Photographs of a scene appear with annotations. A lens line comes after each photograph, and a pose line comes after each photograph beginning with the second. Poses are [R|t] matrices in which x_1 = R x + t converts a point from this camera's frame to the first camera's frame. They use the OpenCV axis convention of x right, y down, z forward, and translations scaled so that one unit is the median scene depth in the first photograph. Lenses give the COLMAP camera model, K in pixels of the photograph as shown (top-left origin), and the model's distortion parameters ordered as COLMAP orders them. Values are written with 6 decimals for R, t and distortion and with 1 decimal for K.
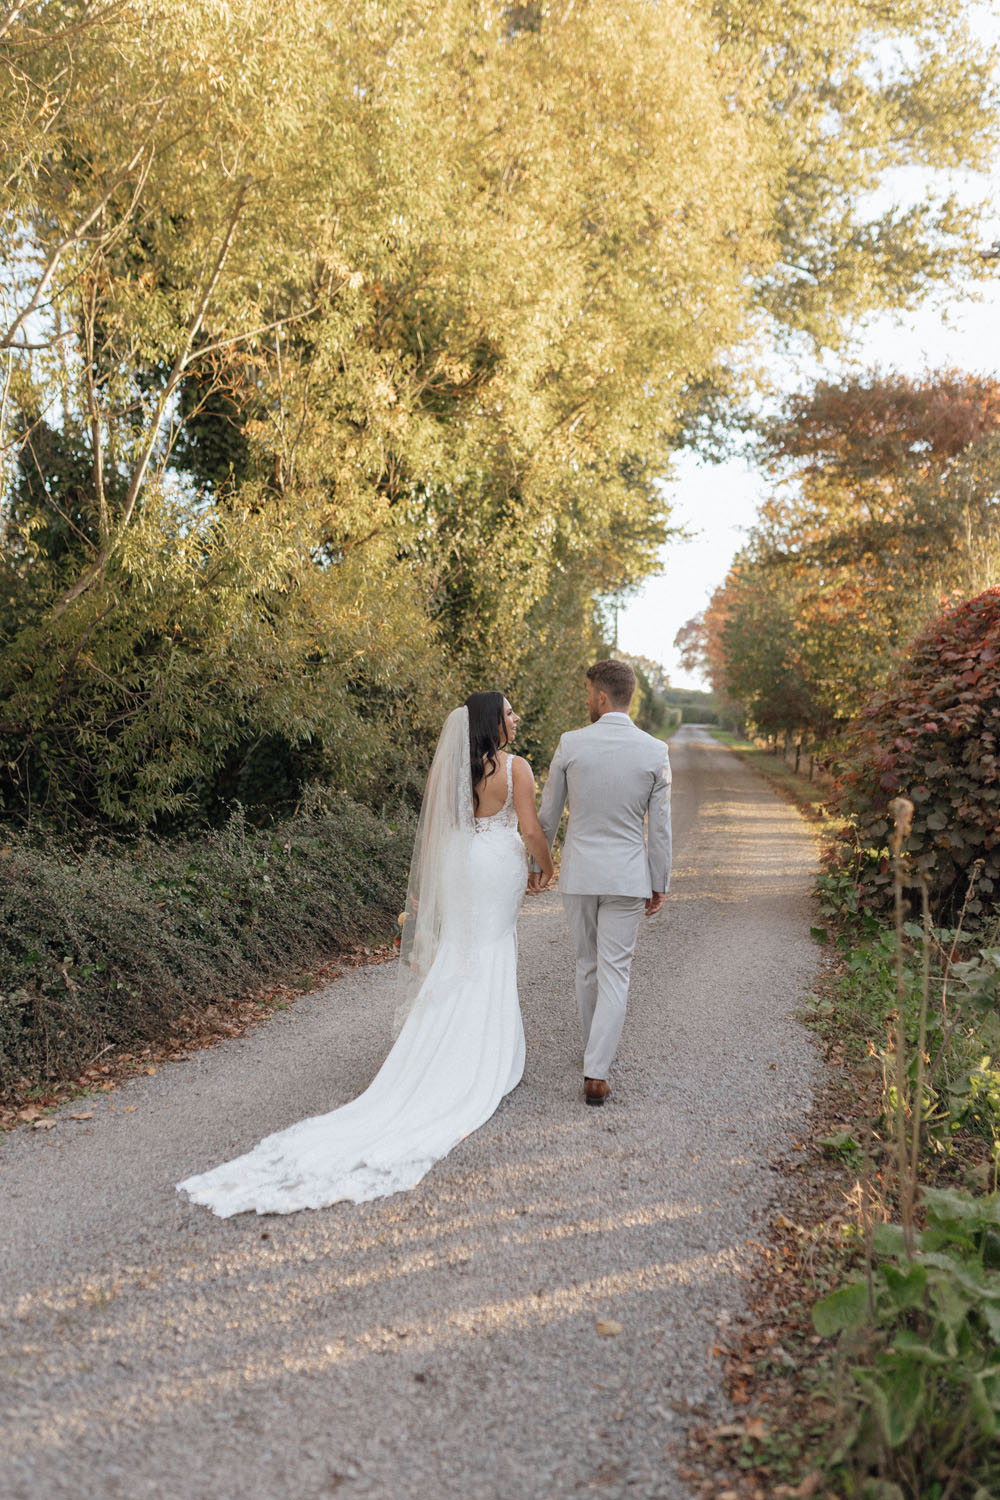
lens RADIAL K [[1448.8, 0, 496.6], [0, 1448.8, 748.4], [0, 0, 1]] dist [0.022592, 0.000000]
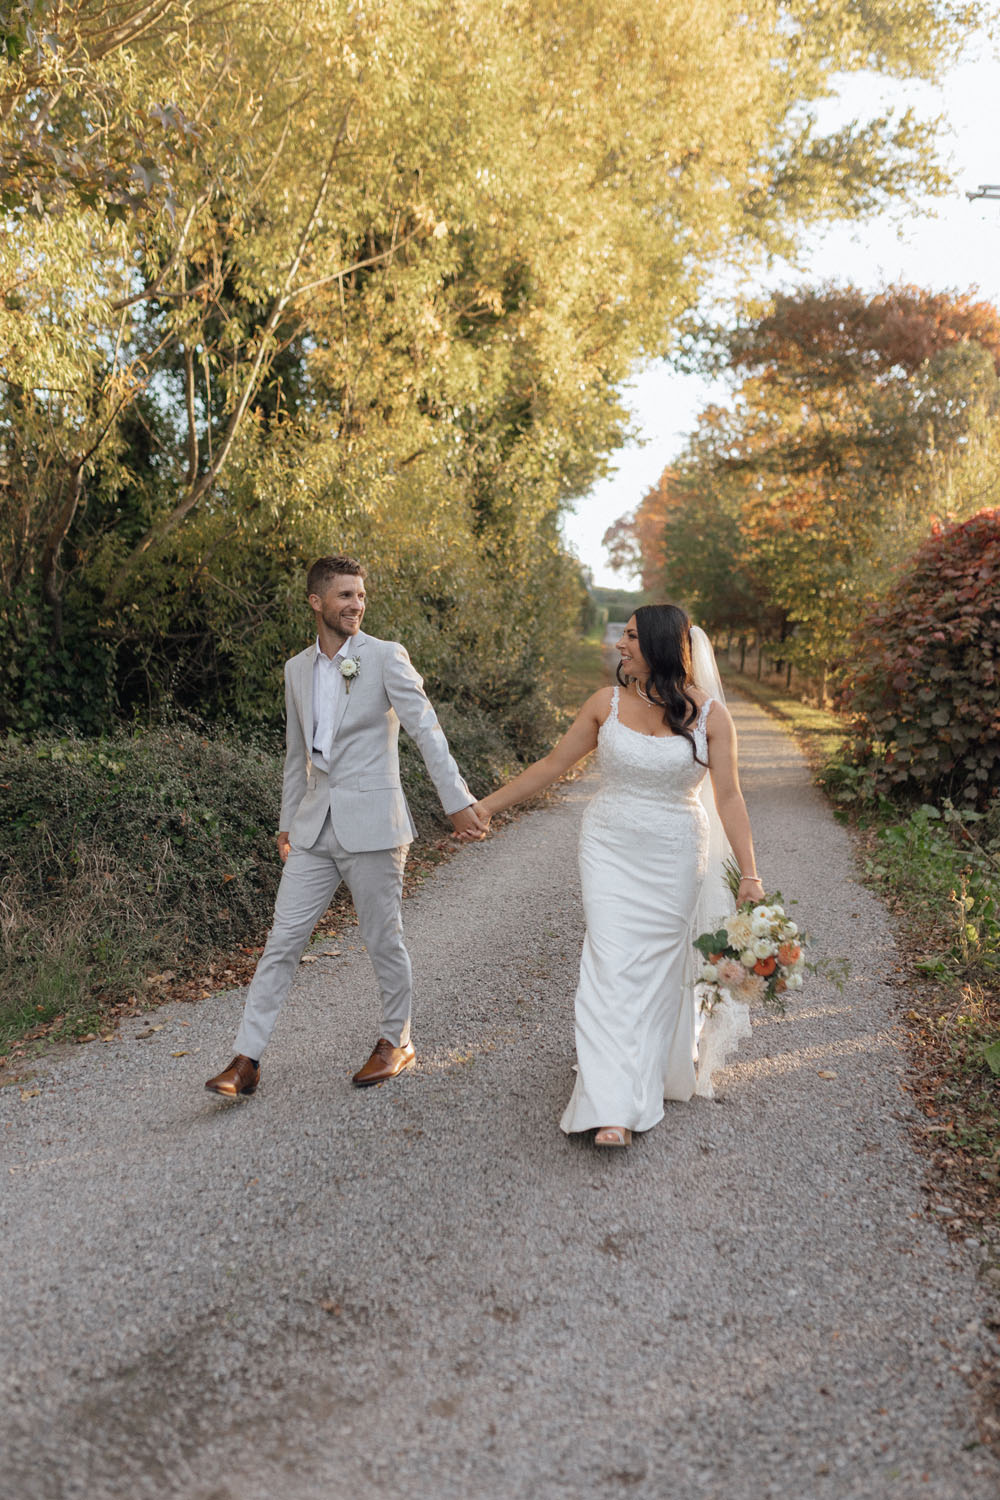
lens RADIAL K [[1448.8, 0, 502.3], [0, 1448.8, 754.3], [0, 0, 1]] dist [0.022592, 0.000000]
pose [[0.998225, -0.001754, 0.059532, -0.067737], [-0.002668, 0.997246, 0.074123, -0.003624], [-0.059498, -0.074151, 0.995471, -0.077082]]
